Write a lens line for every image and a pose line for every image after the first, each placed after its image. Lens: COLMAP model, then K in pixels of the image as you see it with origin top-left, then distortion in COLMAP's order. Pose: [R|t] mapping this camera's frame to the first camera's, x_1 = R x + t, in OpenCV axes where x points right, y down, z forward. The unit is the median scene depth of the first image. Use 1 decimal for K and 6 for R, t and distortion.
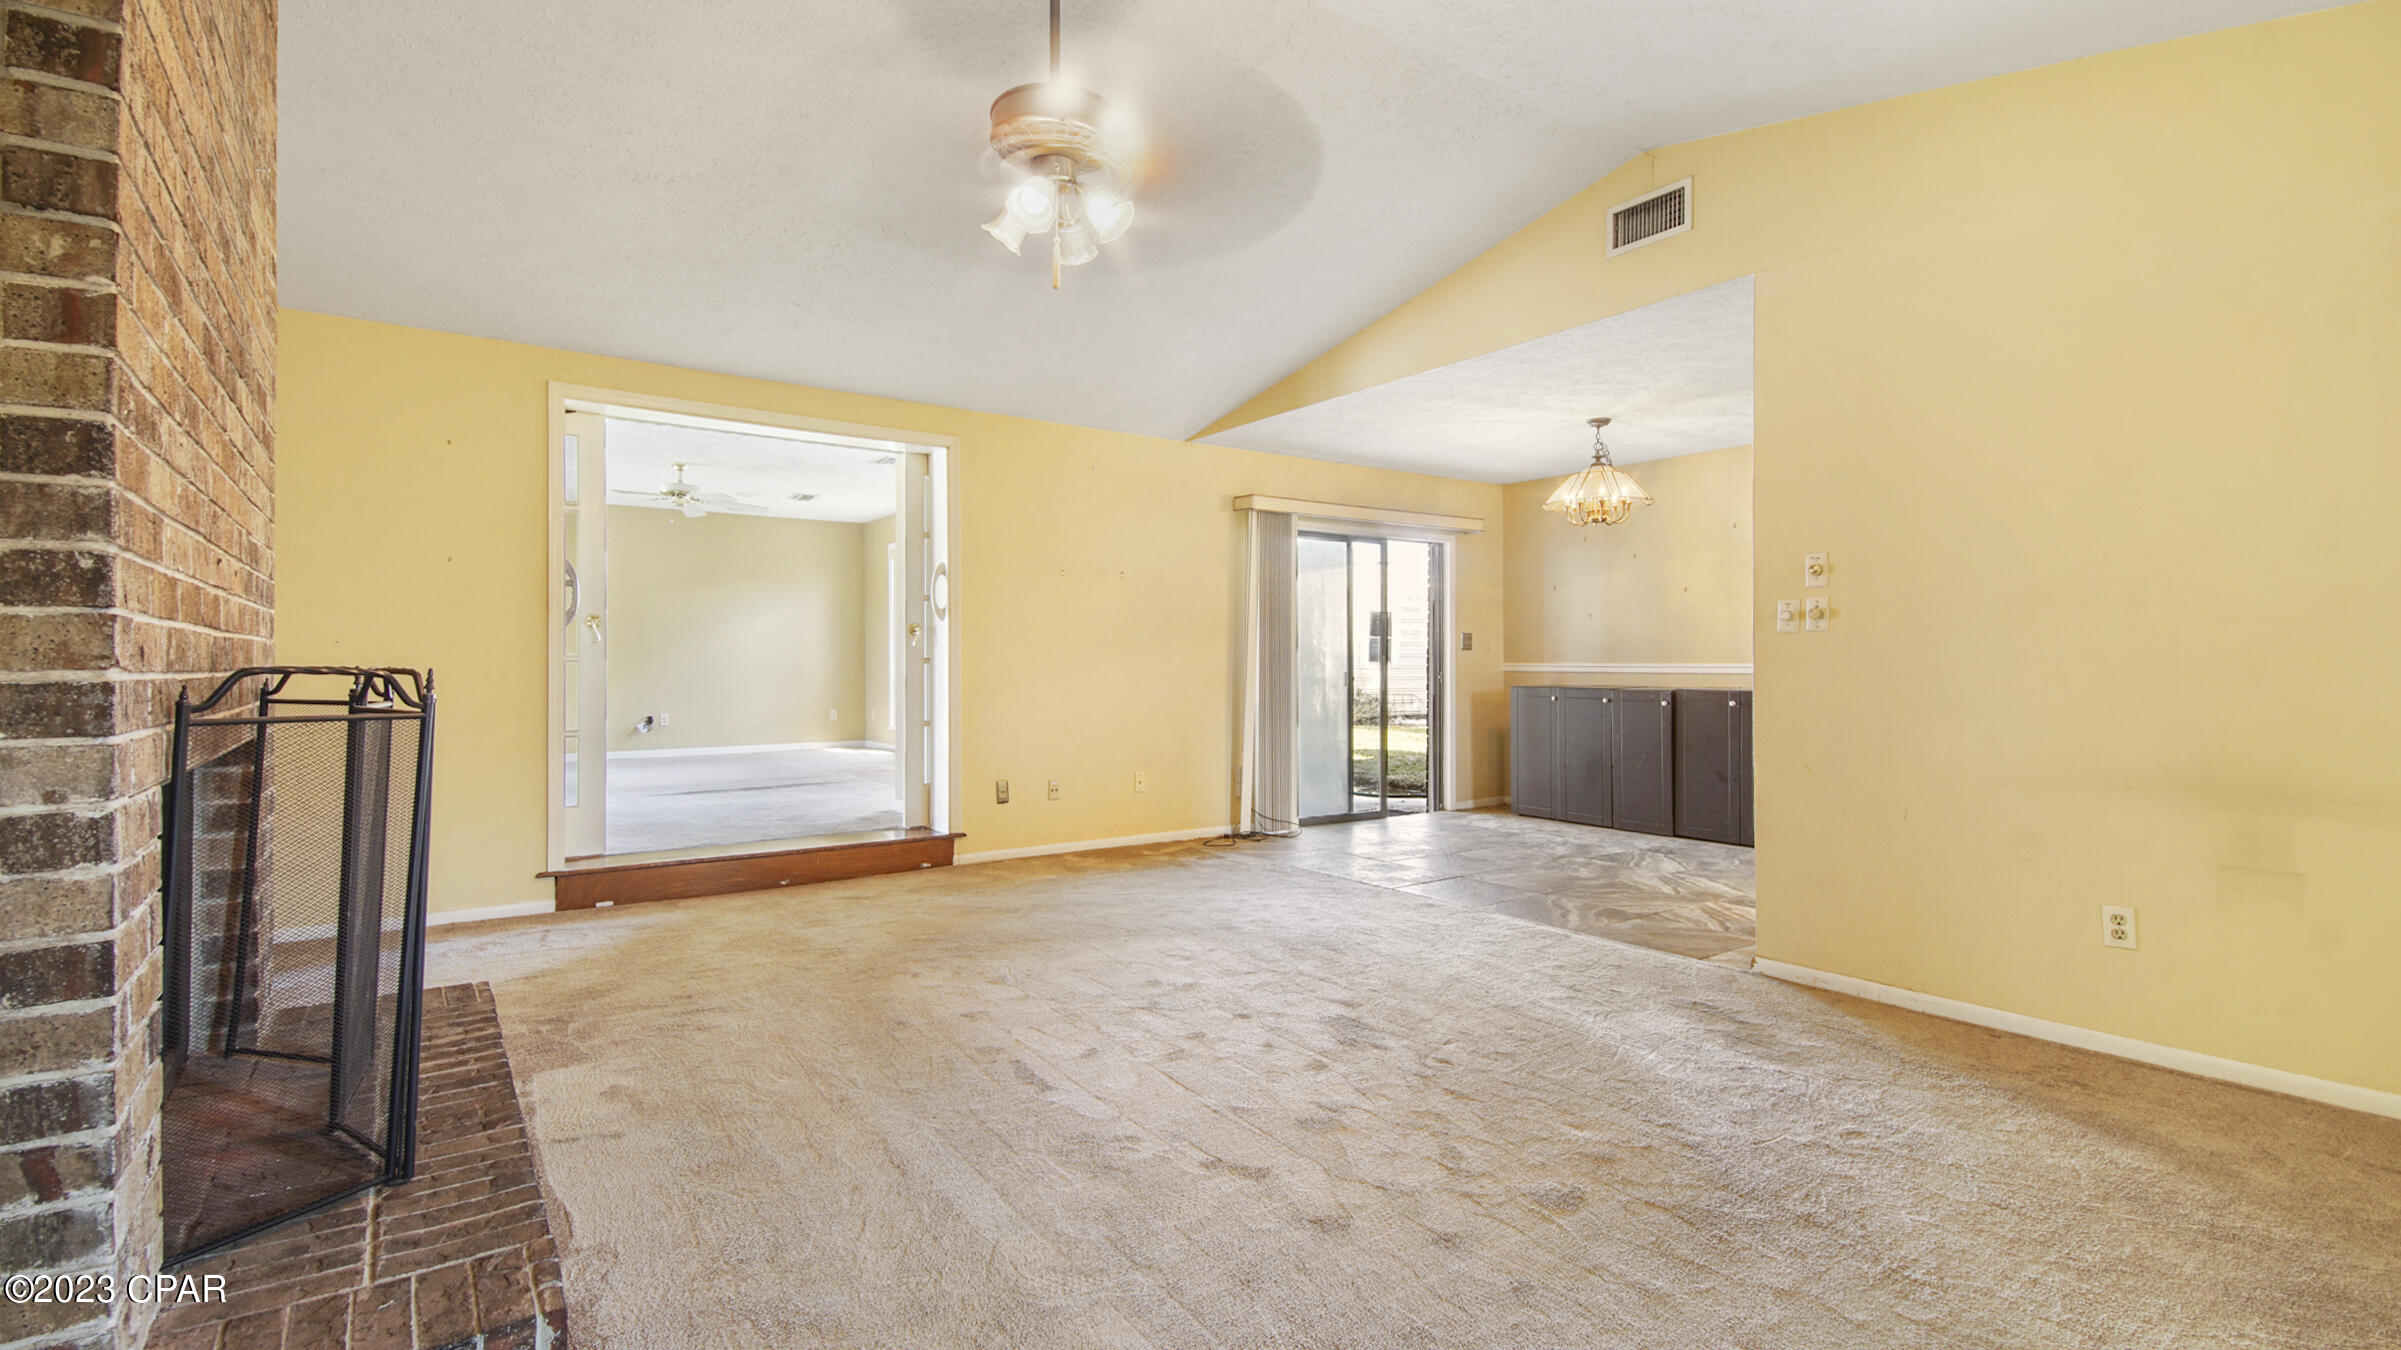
lens RADIAL K [[1085.3, 0, 1200.5], [0, 1085.3, 675.0], [0, 0, 1]] dist [0.032422, -0.023488]
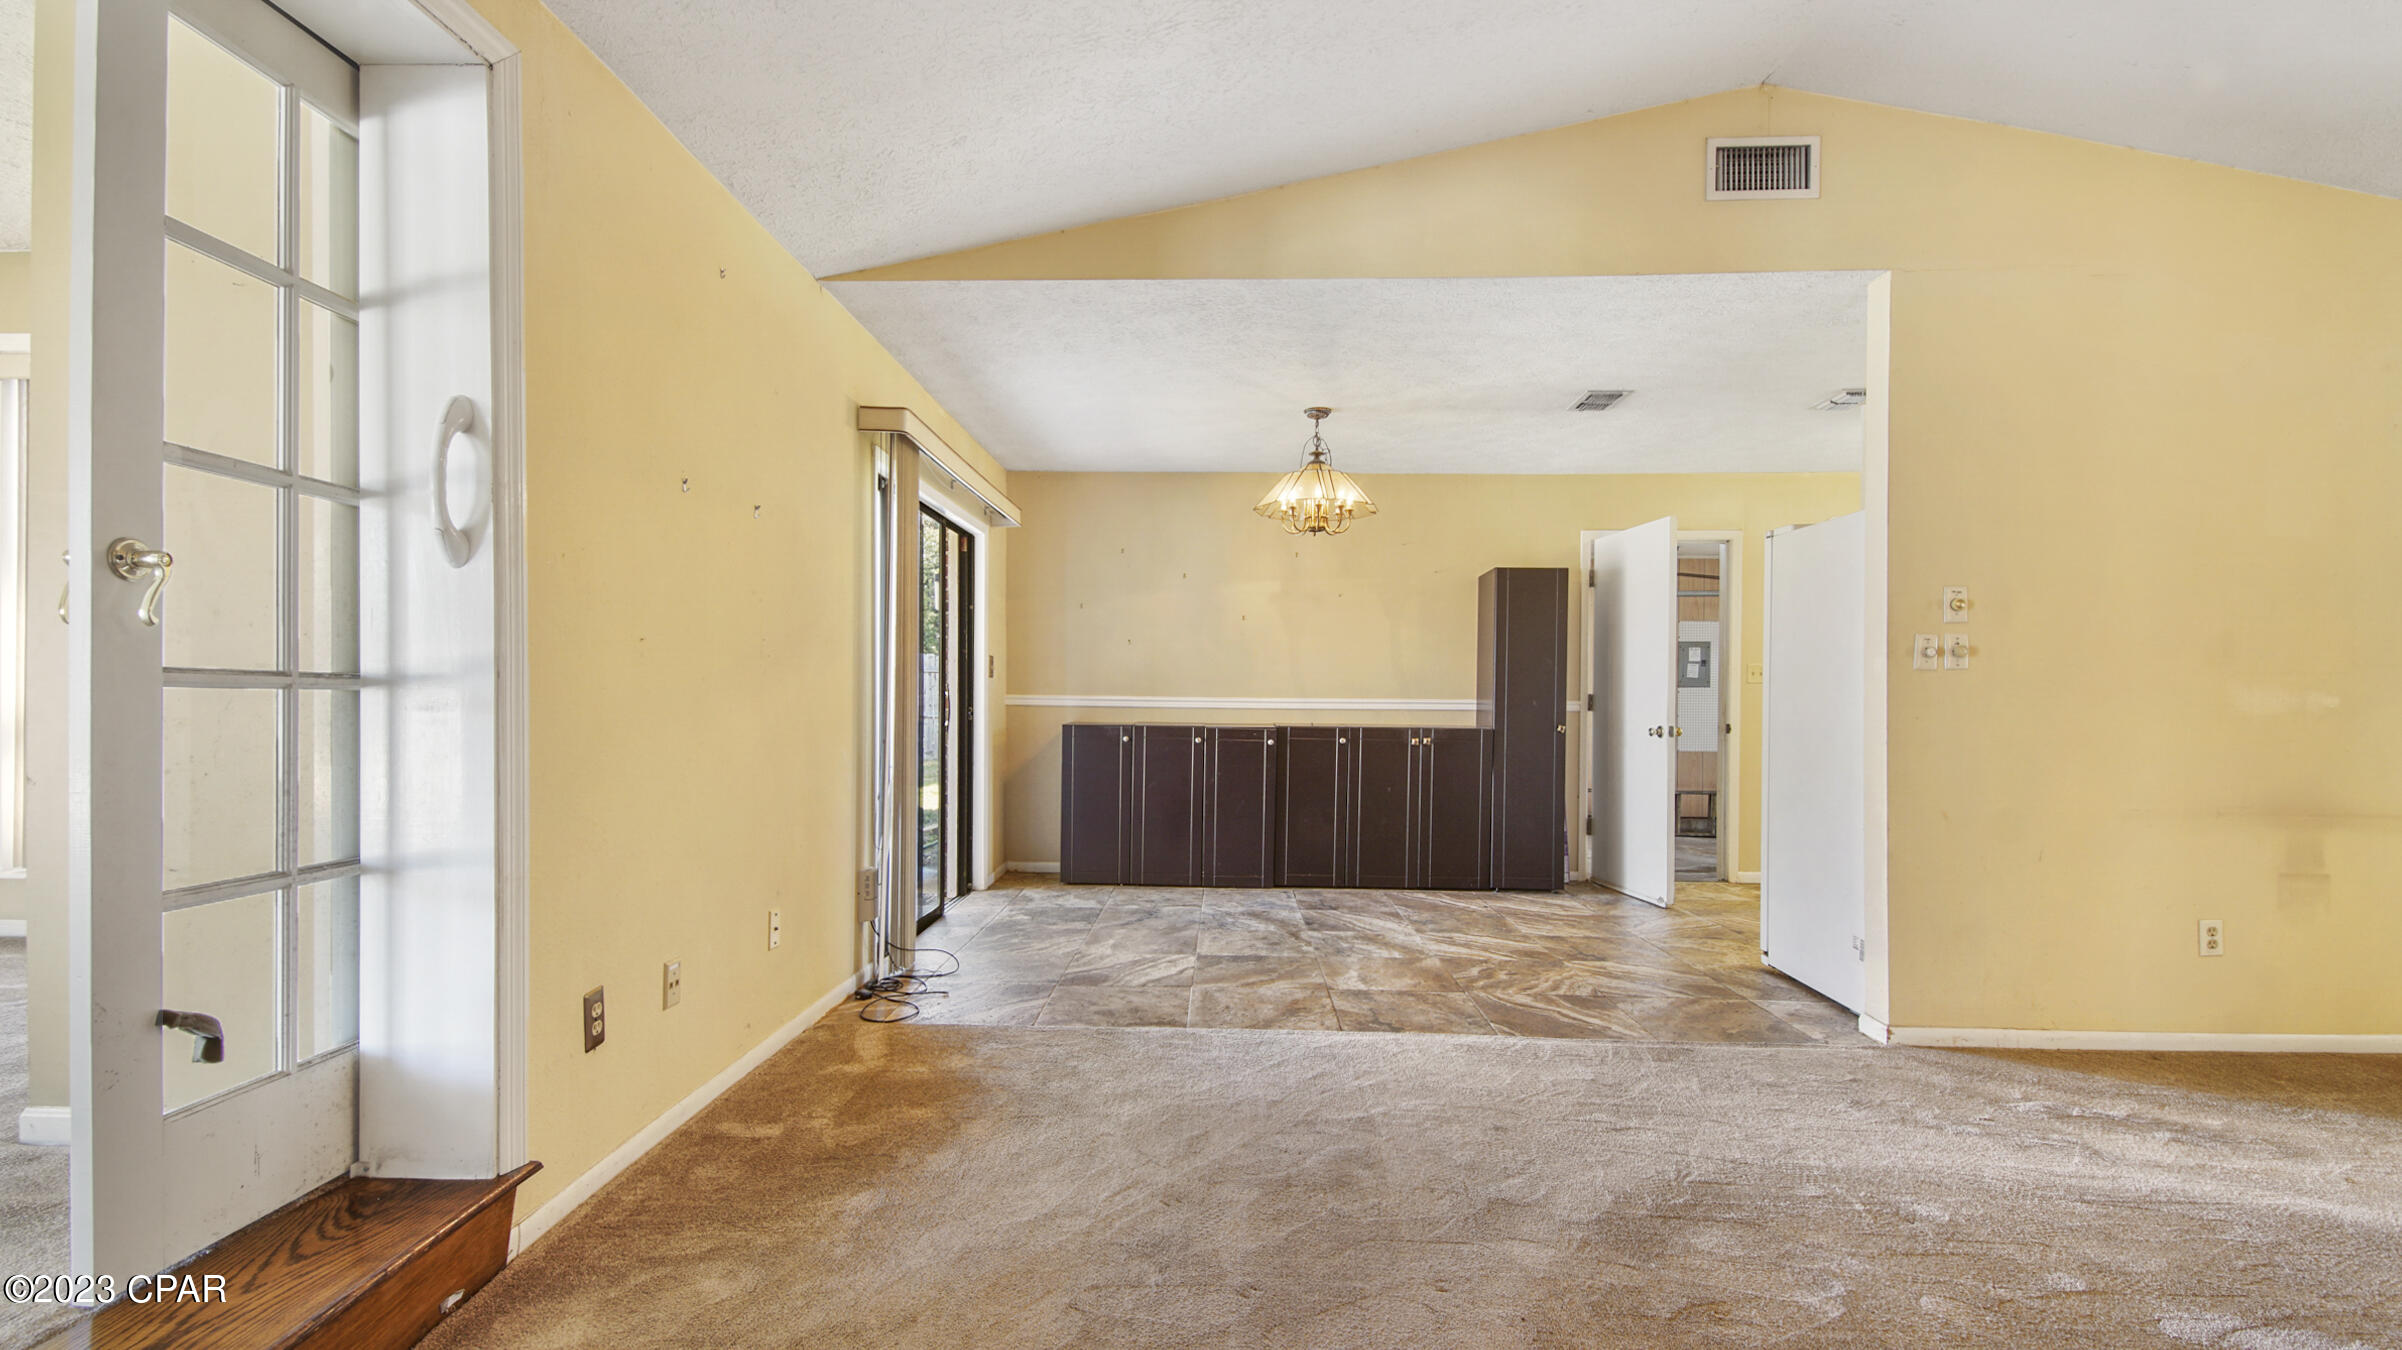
lens RADIAL K [[1047.7, 0, 1194.6], [0, 1047.7, 713.1], [0, 0, 1]] dist [0.000625, -0.000230]
pose [[0.619848, -0.005528, 0.784702, -0.420380], [-0.000478, 0.999972, 0.007422, -0.006917], [-0.784722, -0.004976, 0.619828, 0.726341]]
